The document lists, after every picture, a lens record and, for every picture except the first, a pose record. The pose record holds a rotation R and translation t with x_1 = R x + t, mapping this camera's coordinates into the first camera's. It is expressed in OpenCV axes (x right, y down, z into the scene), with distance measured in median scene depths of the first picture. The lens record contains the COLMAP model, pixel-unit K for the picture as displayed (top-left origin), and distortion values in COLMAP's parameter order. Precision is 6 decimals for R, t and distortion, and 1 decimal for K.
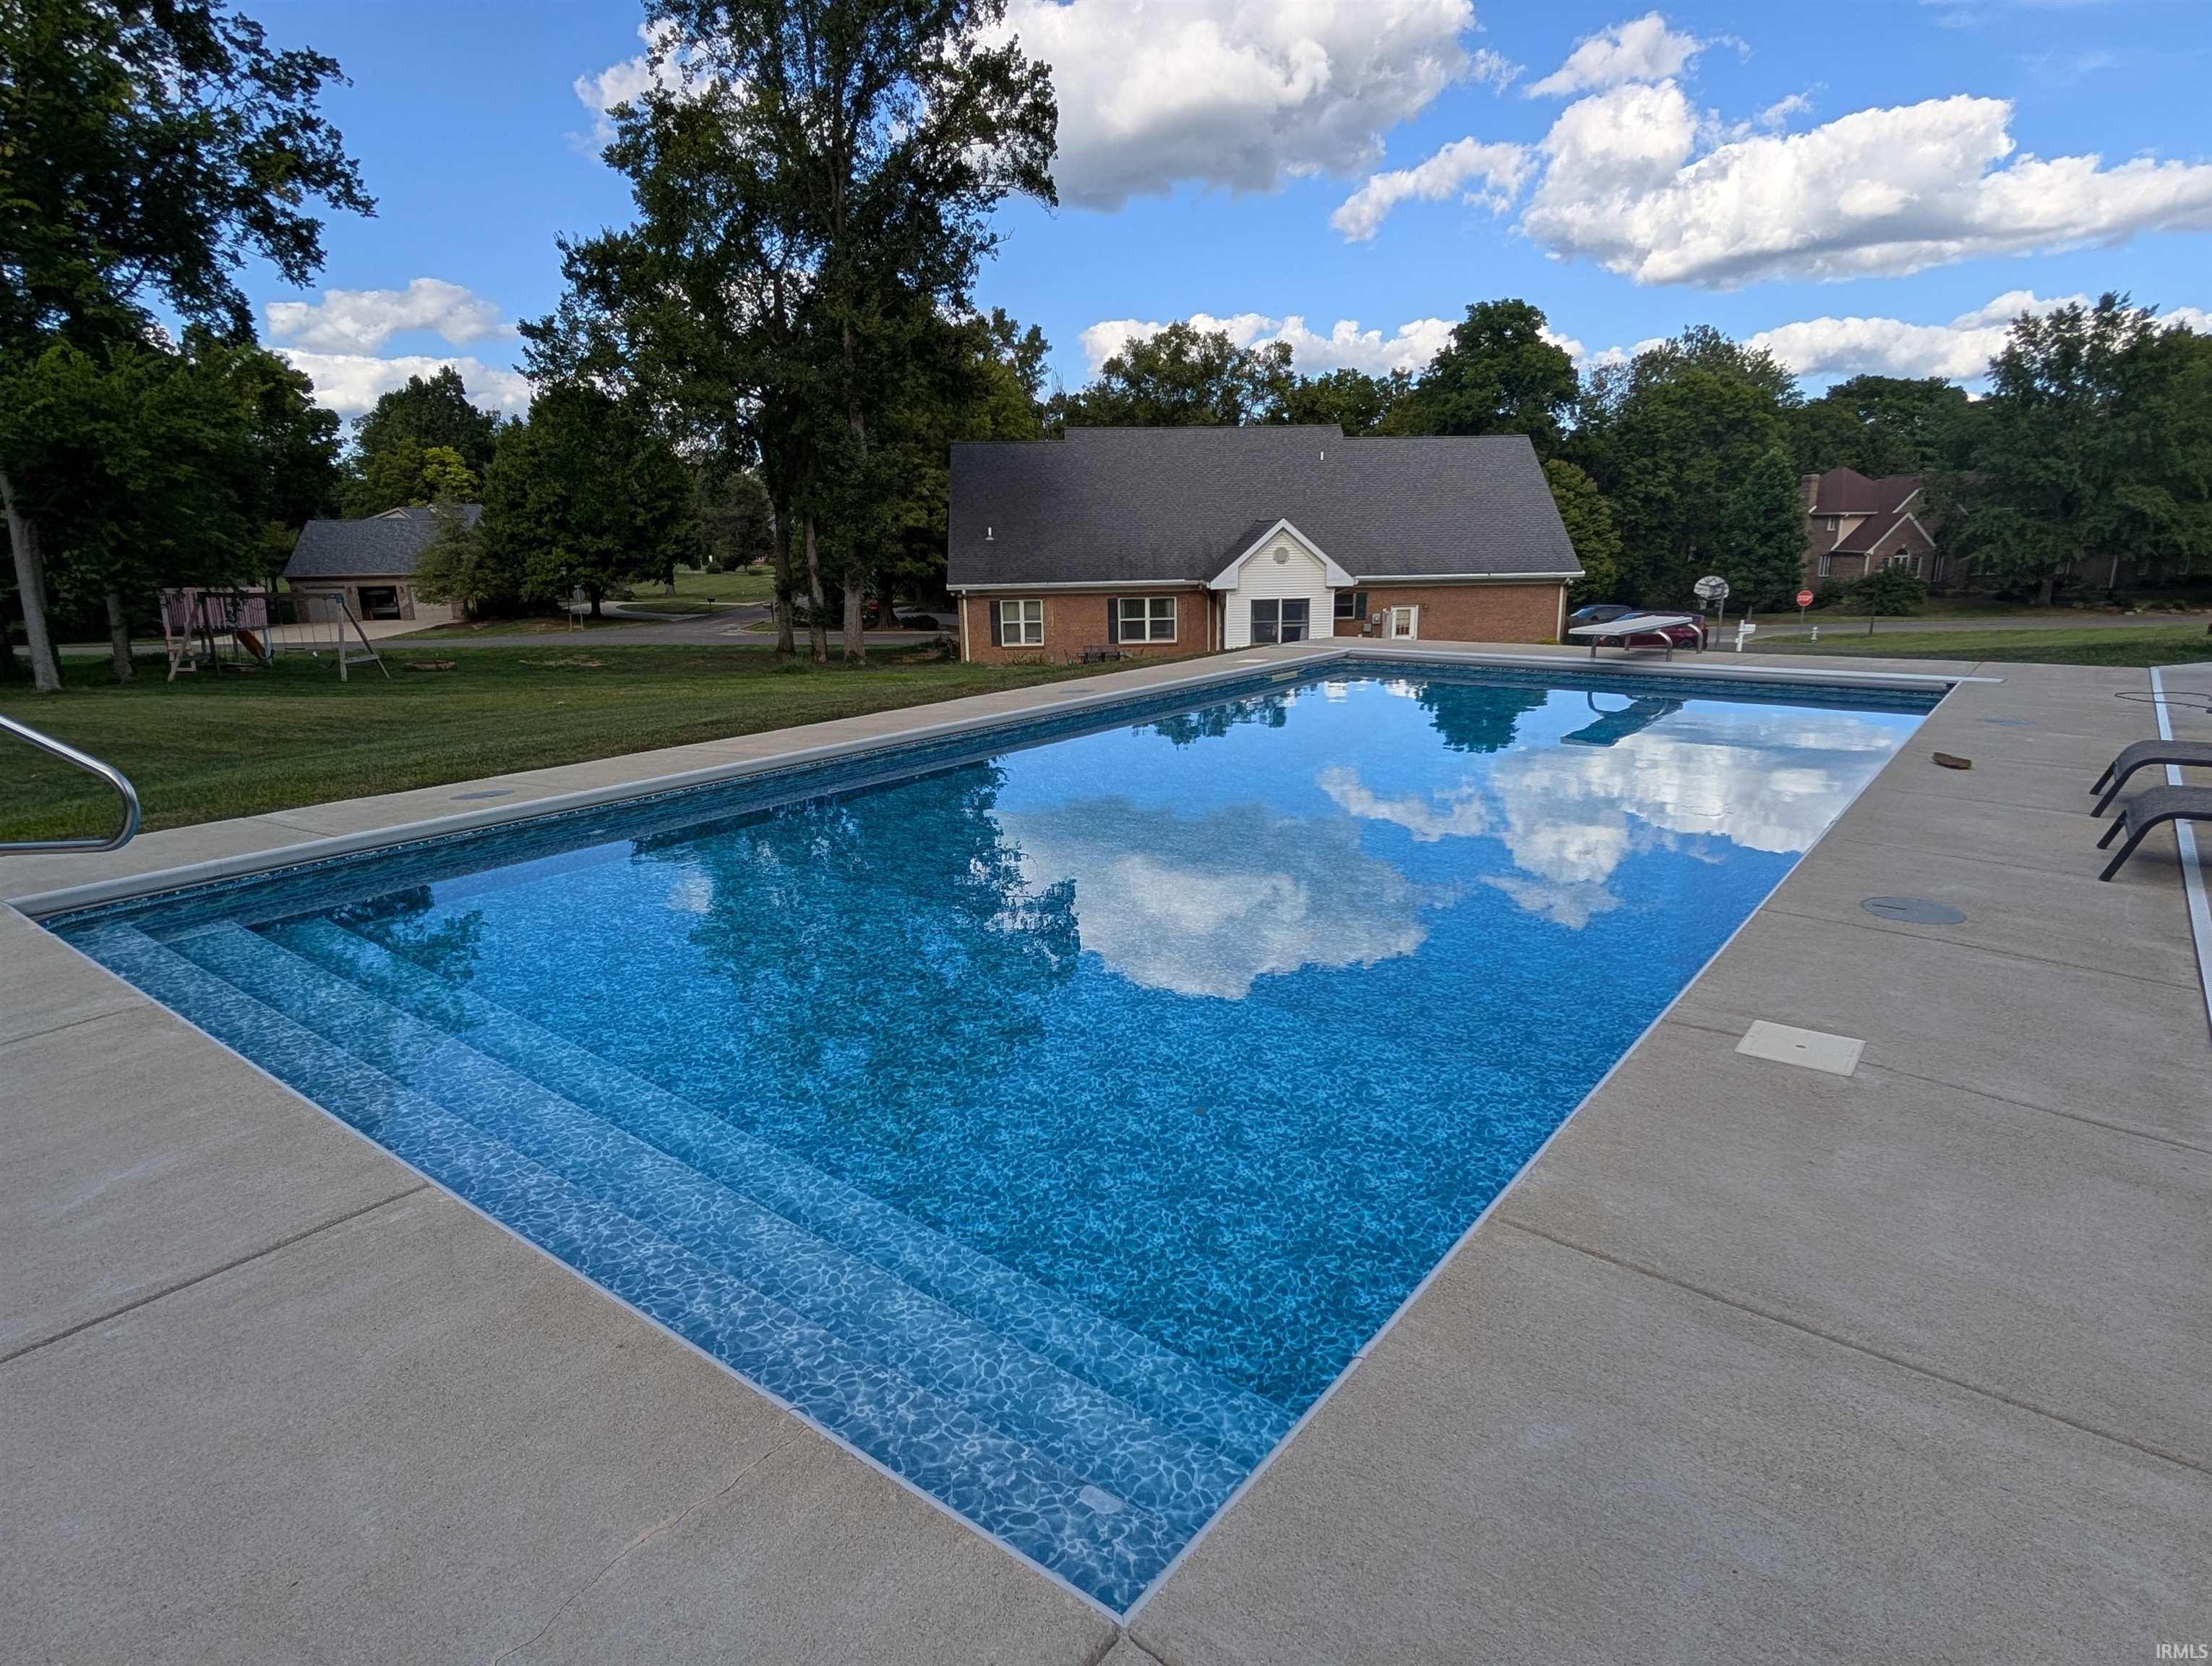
lens RADIAL K [[1283.5, 0, 1106.8], [0, 1283.5, 834.4], [0, 0, 1]] dist [0.013544, 0.002700]
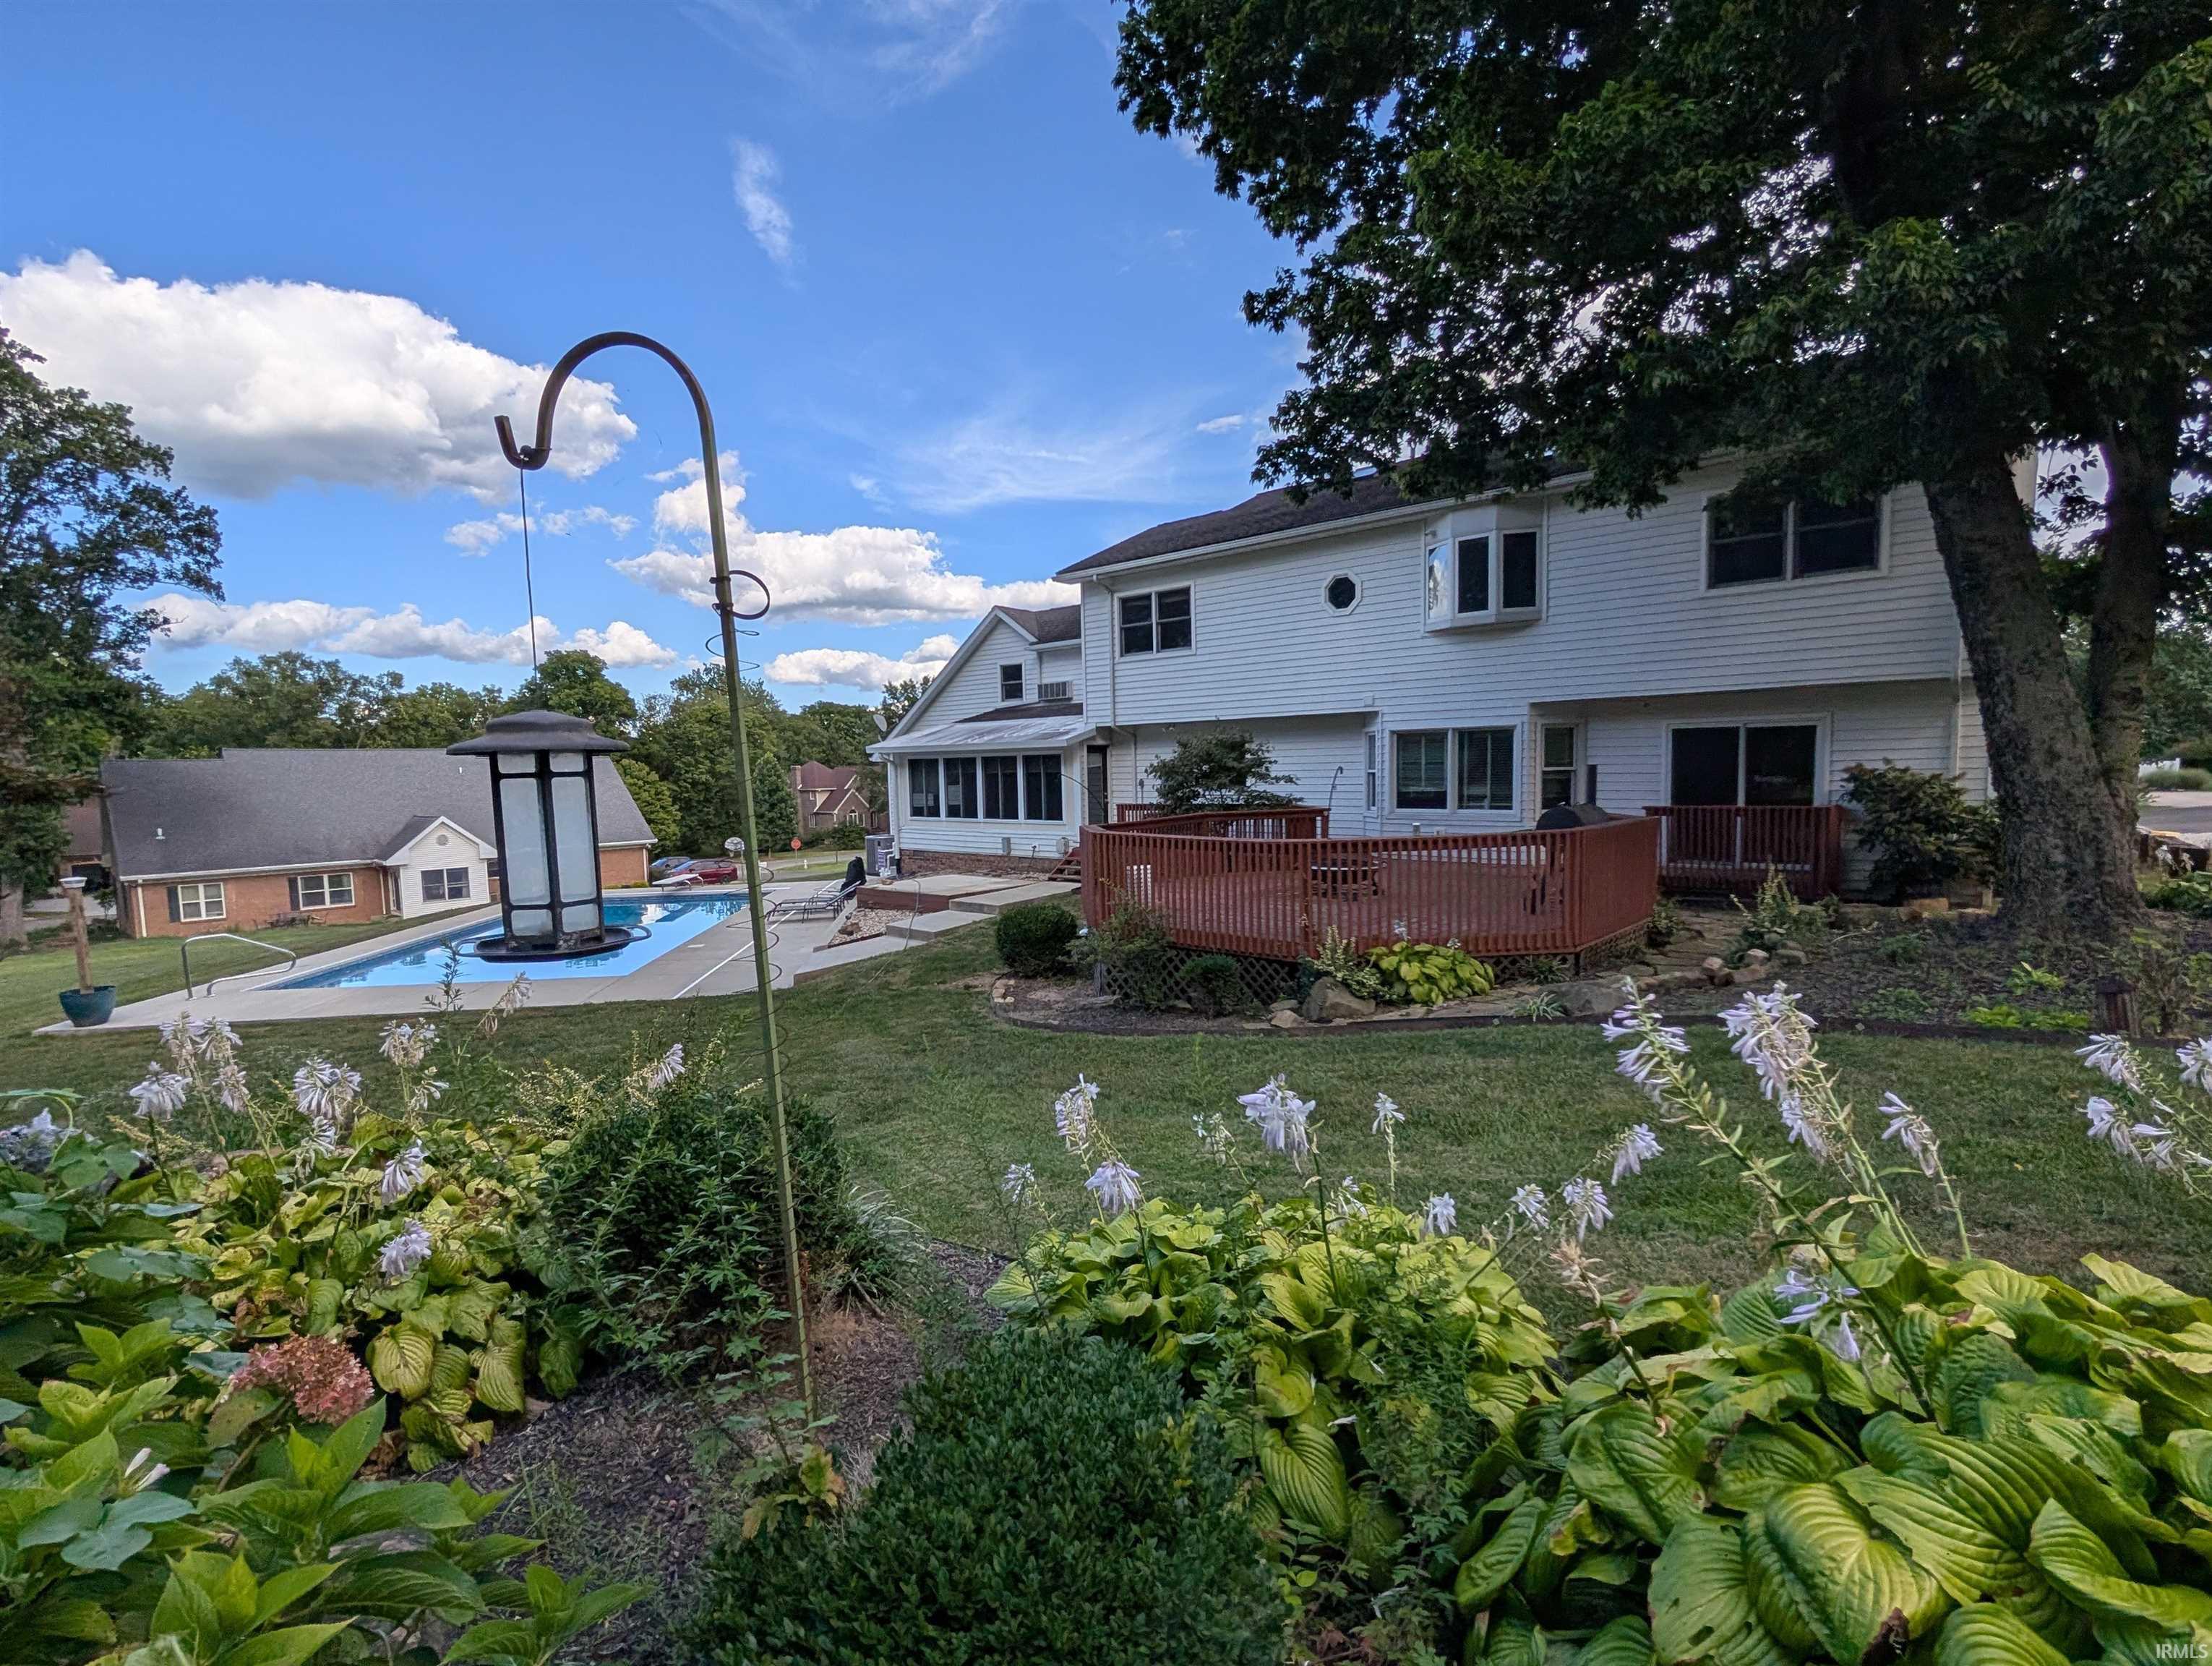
lens RADIAL K [[1009.4, 0, 1124.8], [0, 1009.4, 842.2], [0, 0, 1]] dist [0.005875, -0.003442]
pose [[0.708985, -0.051362, 0.703350, -0.065326], [0.176444, 0.978543, -0.106400, 0.024590], [-0.682794, 0.199538, 0.702835, -0.183373]]
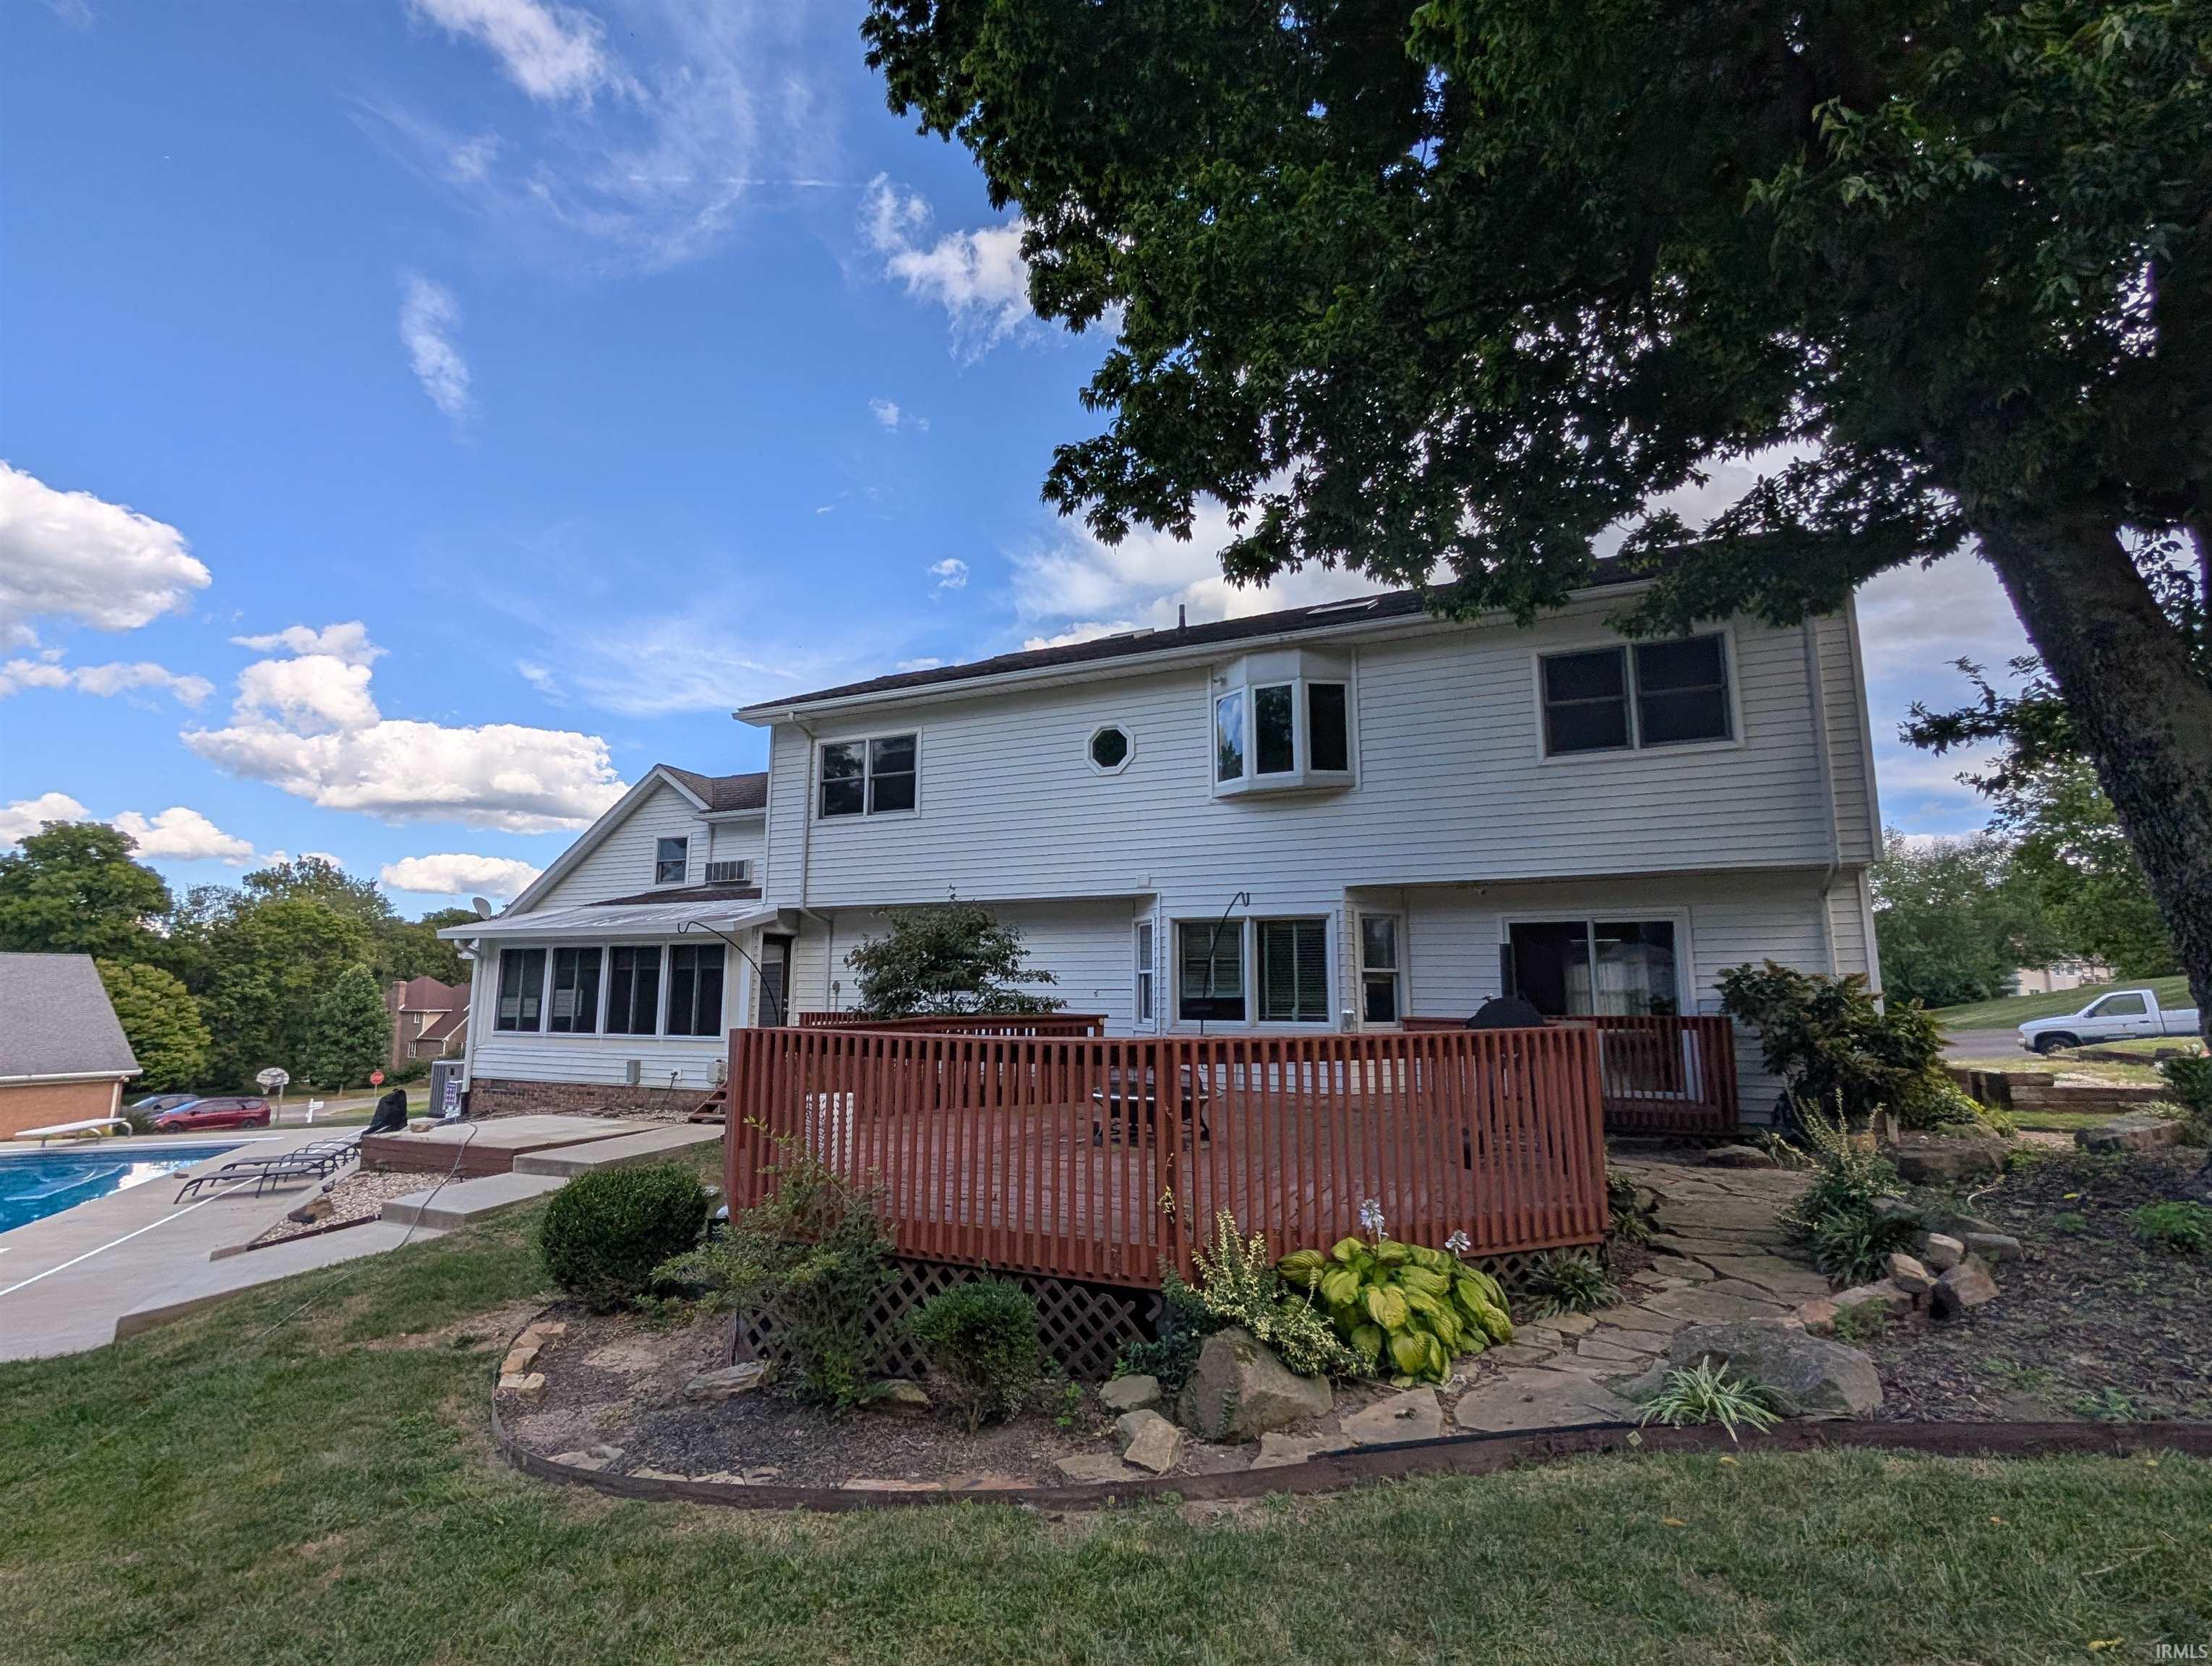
lens RADIAL K [[1009.4, 0, 1118.5], [0, 1009.4, 855.1], [0, 0, 1]] dist [0.005875, -0.003442]
pose [[0.477954, 0.138299, 0.867429, -0.024277], [0.199181, 0.944739, -0.260373, 0.020460], [-0.855504, 0.297222, 0.423996, -0.142430]]
